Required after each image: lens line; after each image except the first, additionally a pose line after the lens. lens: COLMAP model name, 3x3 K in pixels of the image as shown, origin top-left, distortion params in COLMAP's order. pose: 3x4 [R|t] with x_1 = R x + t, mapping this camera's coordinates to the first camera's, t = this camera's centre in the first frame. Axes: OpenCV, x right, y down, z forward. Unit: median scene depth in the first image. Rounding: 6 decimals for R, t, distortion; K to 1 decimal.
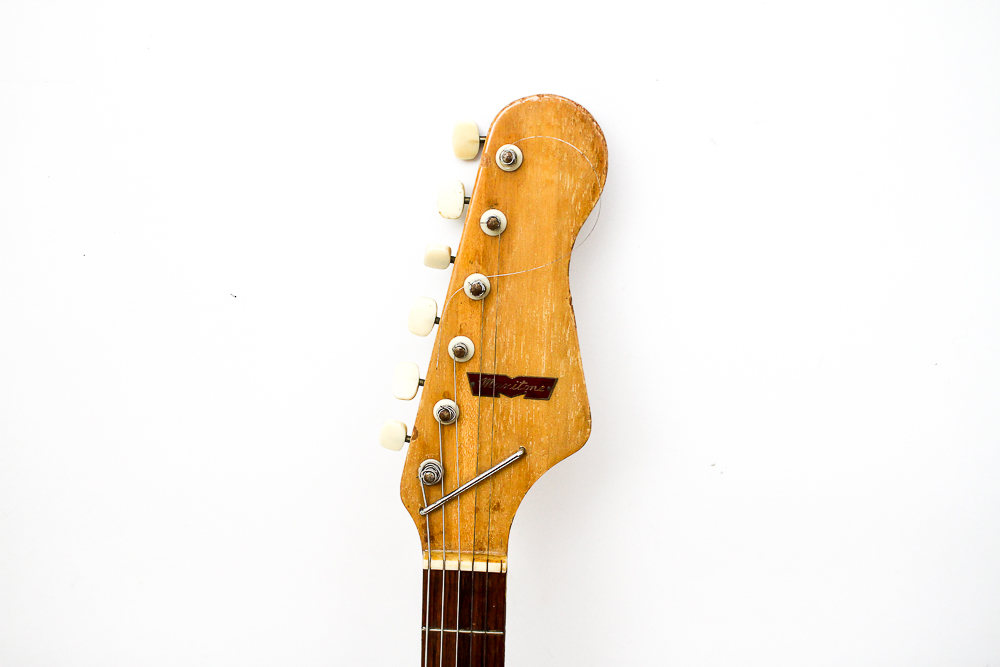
lens RADIAL K [[1161.2, 0, 495.7], [0, 1161.2, 329.3], [0, 0, 1]] dist [-0.097925, 0.000000]
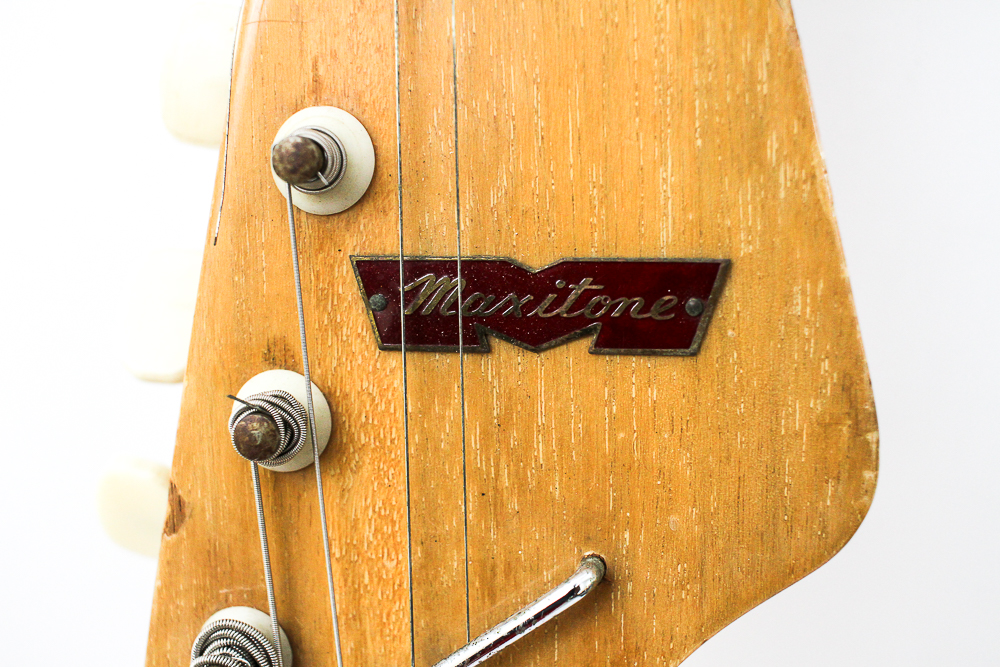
lens RADIAL K [[1161.2, 0, 503.4], [0, 1161.2, 331.4], [0, 0, 1]] dist [-0.097925, 0.000000]
pose [[0.993513, -0.043160, -0.105211, 0.031902], [0.041555, 0.998985, -0.017406, 0.058410], [0.105855, 0.012921, 0.994298, 0.758841]]
